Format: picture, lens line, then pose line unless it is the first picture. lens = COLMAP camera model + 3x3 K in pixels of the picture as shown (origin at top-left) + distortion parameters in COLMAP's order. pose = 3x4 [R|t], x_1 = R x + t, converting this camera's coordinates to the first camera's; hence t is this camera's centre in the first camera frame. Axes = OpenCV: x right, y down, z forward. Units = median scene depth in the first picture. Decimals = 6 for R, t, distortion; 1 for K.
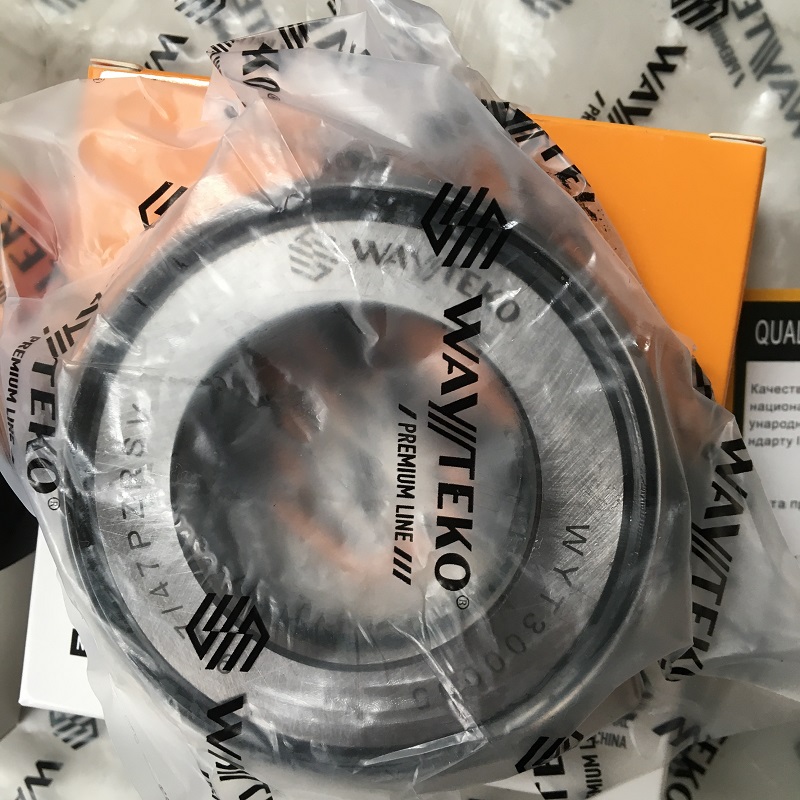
lens RADIAL K [[928.2, 0, 400.0], [0, 928.2, 400.0], [0, 0, 1]] dist [0.173045, -0.418488]
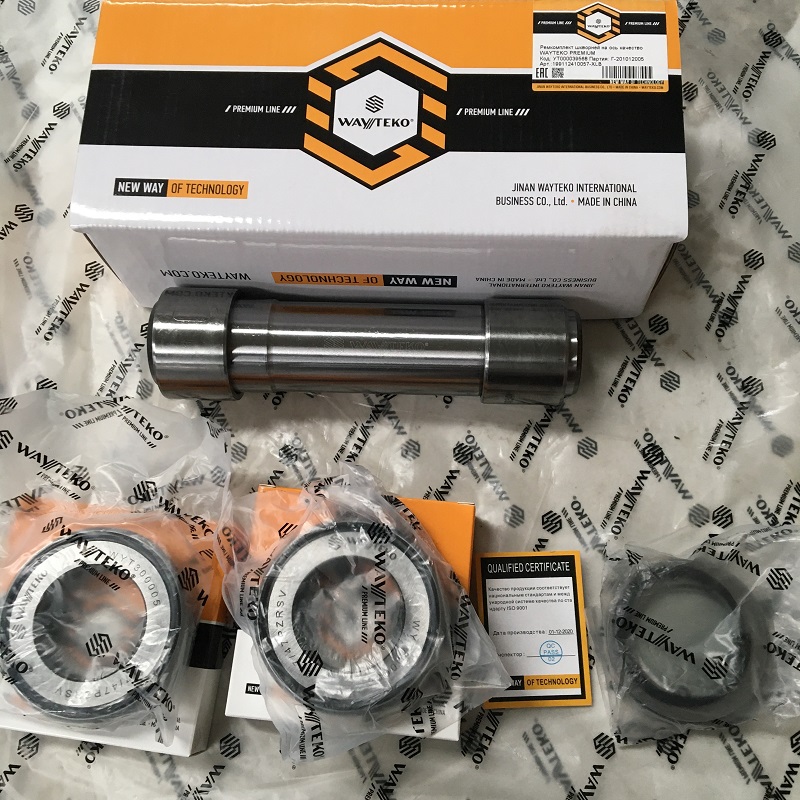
lens RADIAL K [[928.2, 0, 400.0], [0, 928.2, 400.0], [0, 0, 1]] dist [0.173045, -0.418488]
pose [[0.998573, -0.026572, 0.046330, -0.002867], [0.040741, 0.939885, -0.339052, 0.491905], [-0.034536, 0.340456, 0.939626, -2.252568]]
